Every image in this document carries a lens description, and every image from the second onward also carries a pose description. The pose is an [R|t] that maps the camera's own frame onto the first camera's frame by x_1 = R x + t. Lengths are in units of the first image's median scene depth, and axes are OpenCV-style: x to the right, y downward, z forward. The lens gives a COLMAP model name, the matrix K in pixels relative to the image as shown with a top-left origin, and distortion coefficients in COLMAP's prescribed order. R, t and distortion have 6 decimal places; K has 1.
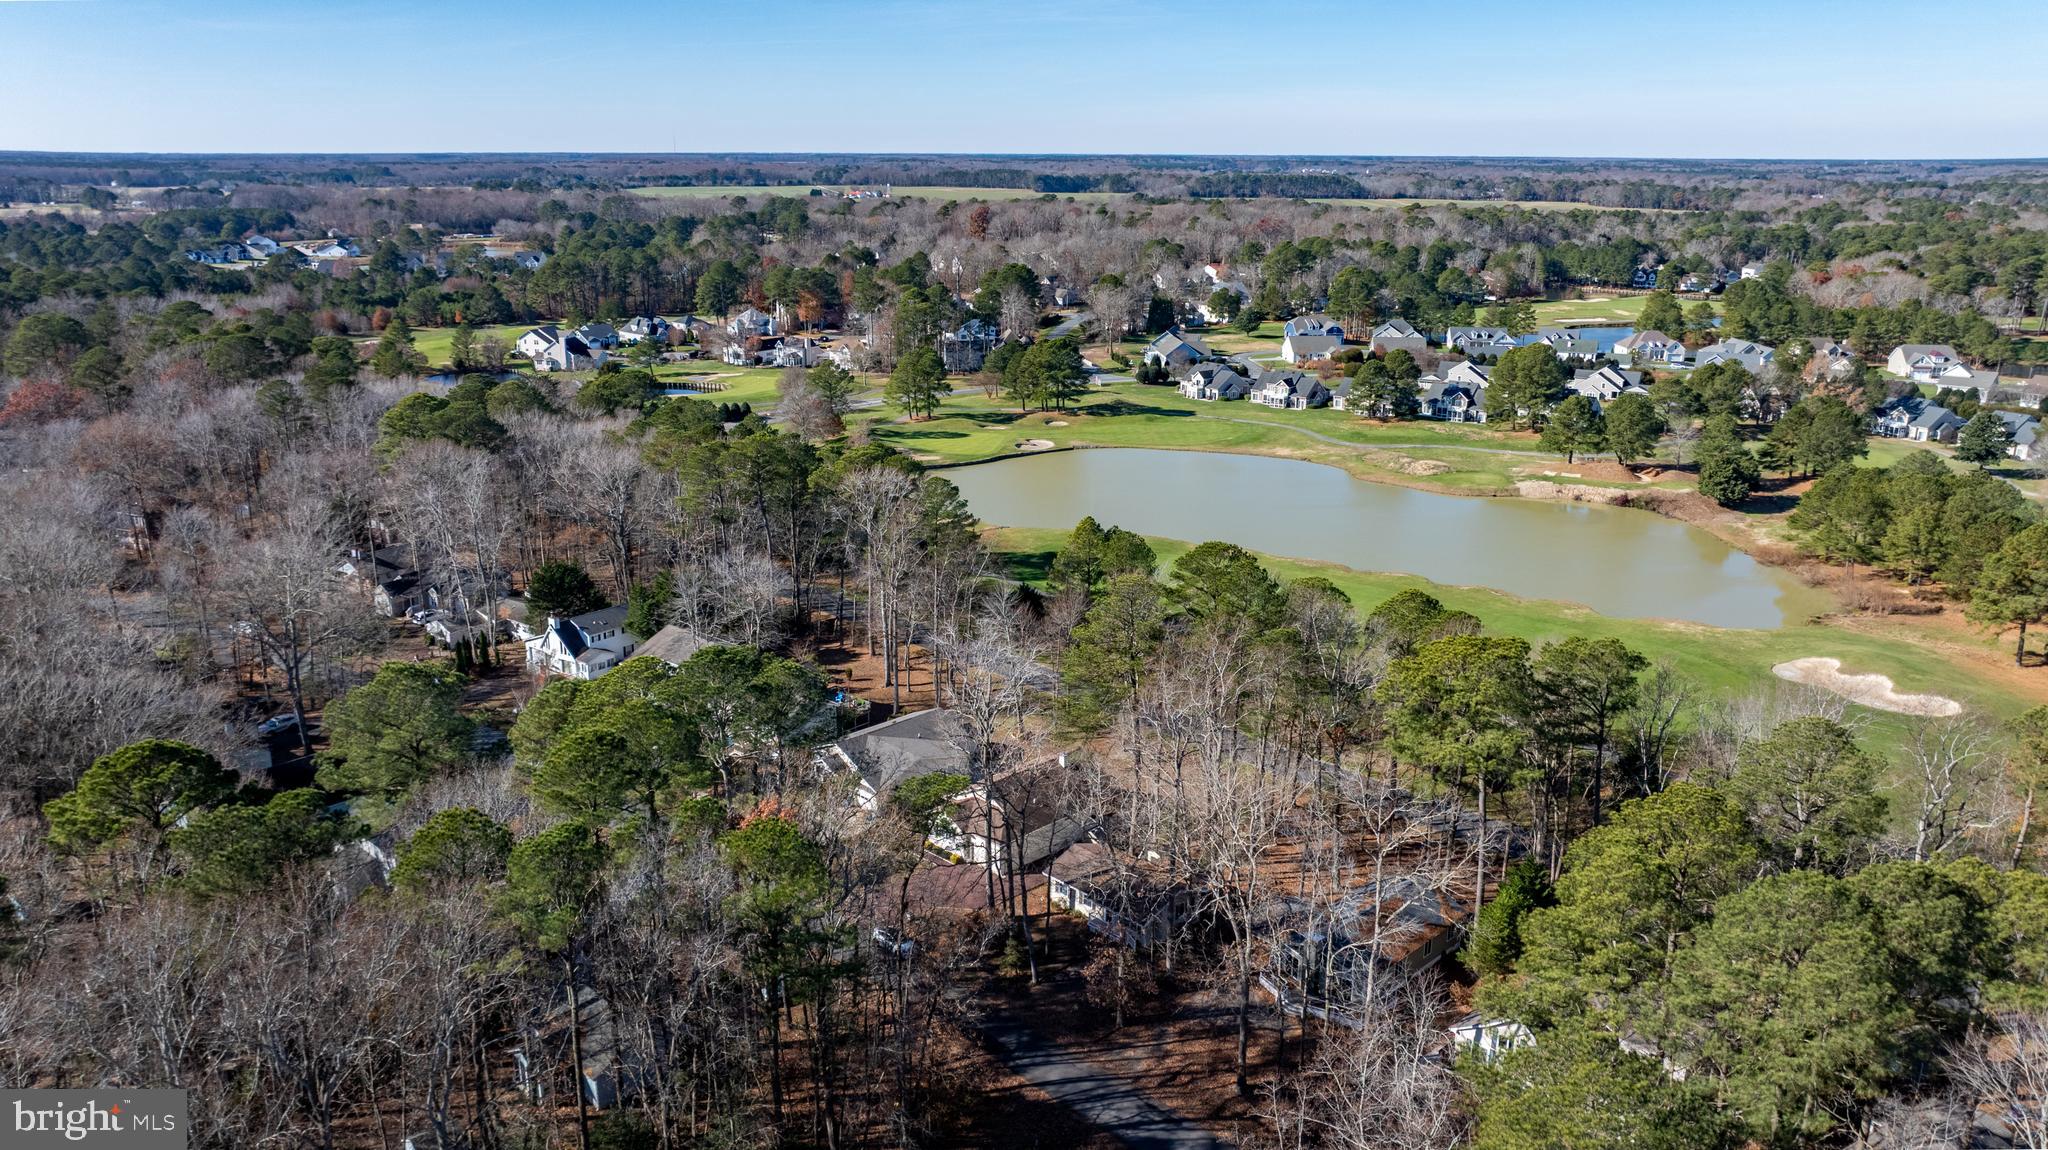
lens RADIAL K [[1447.2, 0, 1024.0], [0, 1447.2, 575.0], [0, 0, 1]] dist [-0.002539, -0.041210]
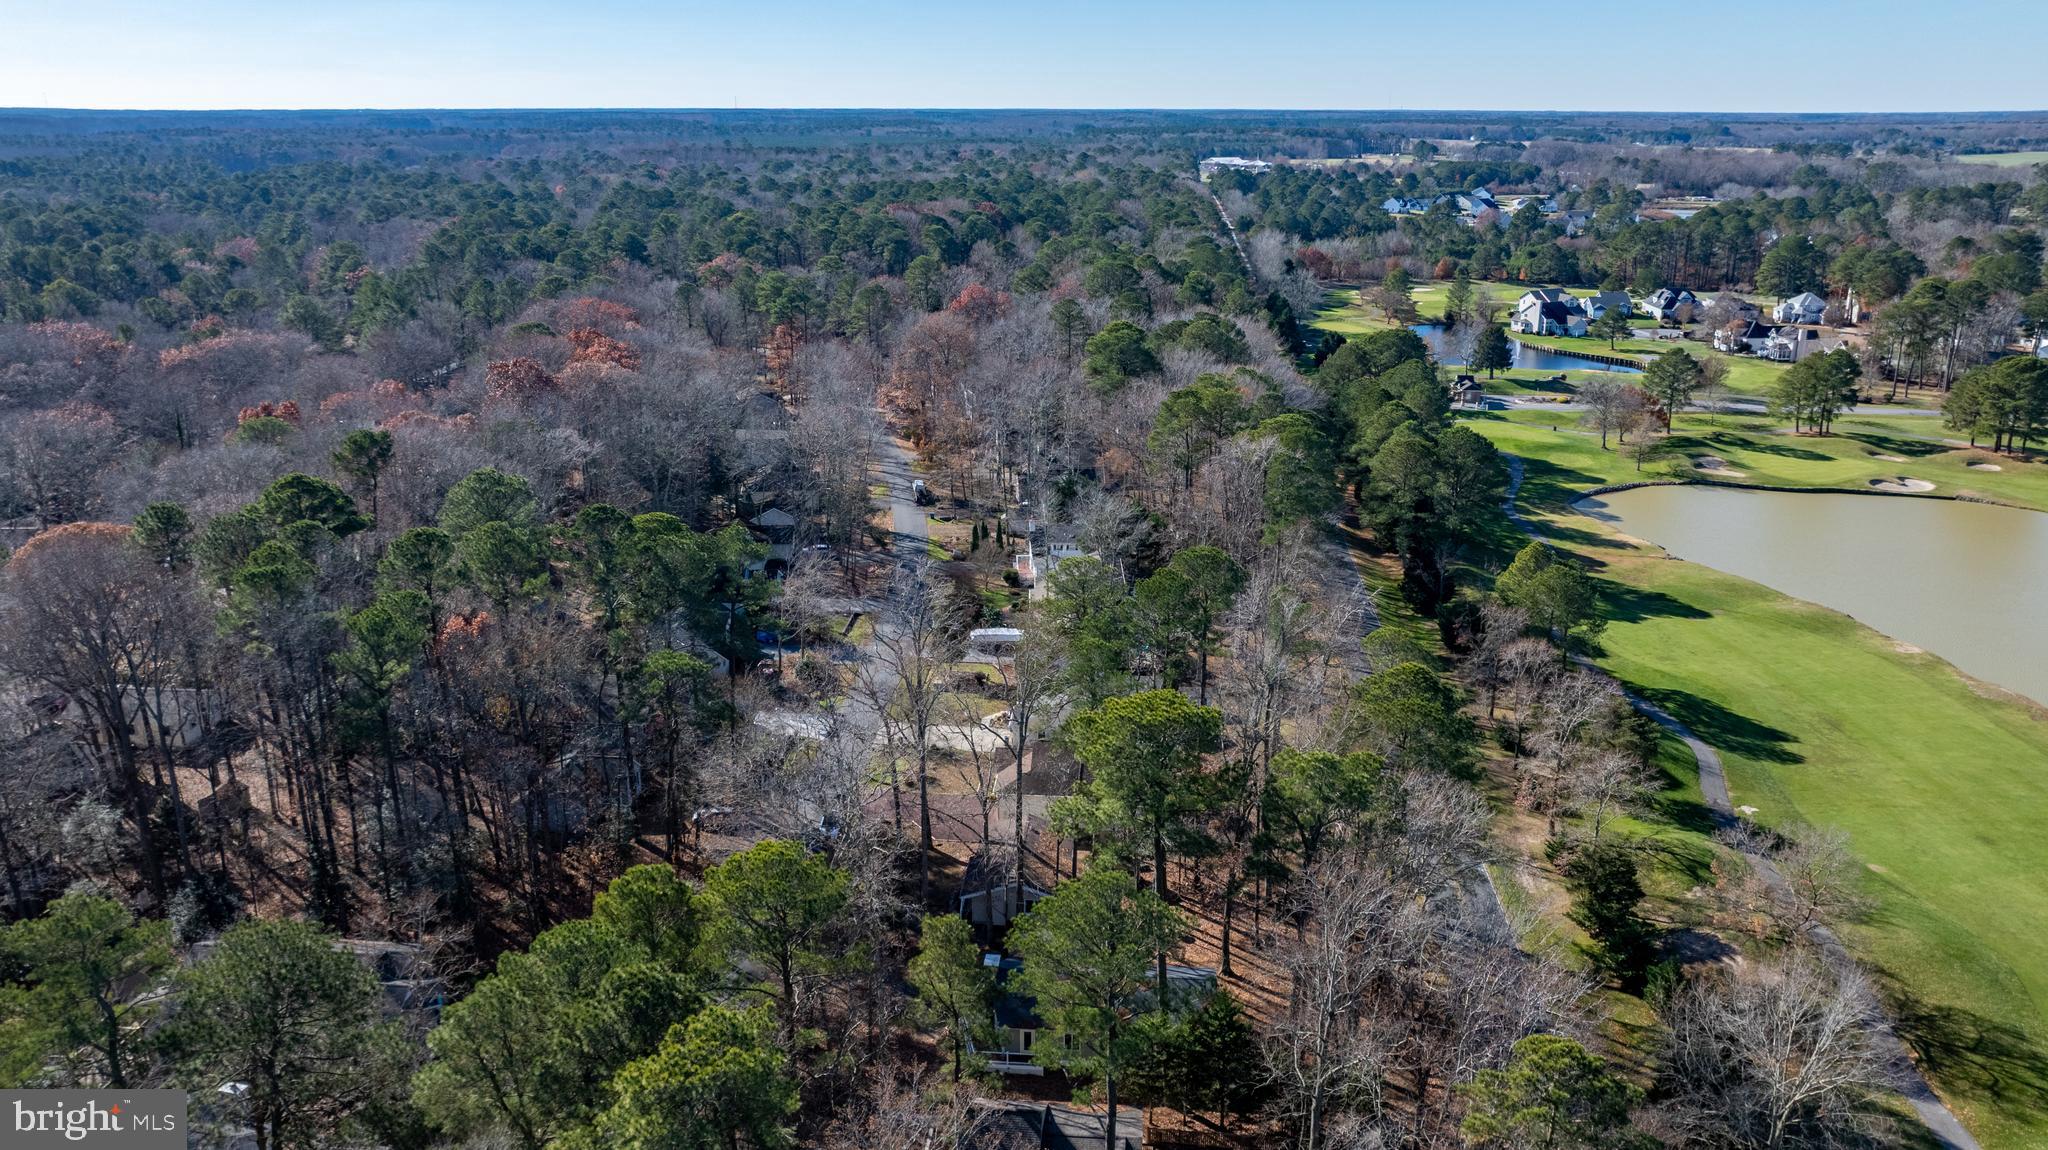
lens RADIAL K [[1447.2, 0, 1024.0], [0, 1447.2, 575.0], [0, 0, 1]] dist [-0.002539, -0.041210]
pose [[0.609182, 0.233762, -0.757794, 0.251812], [-0.213351, 0.968647, 0.127294, -0.030912], [0.763792, 0.084131, 0.639956, 0.103741]]
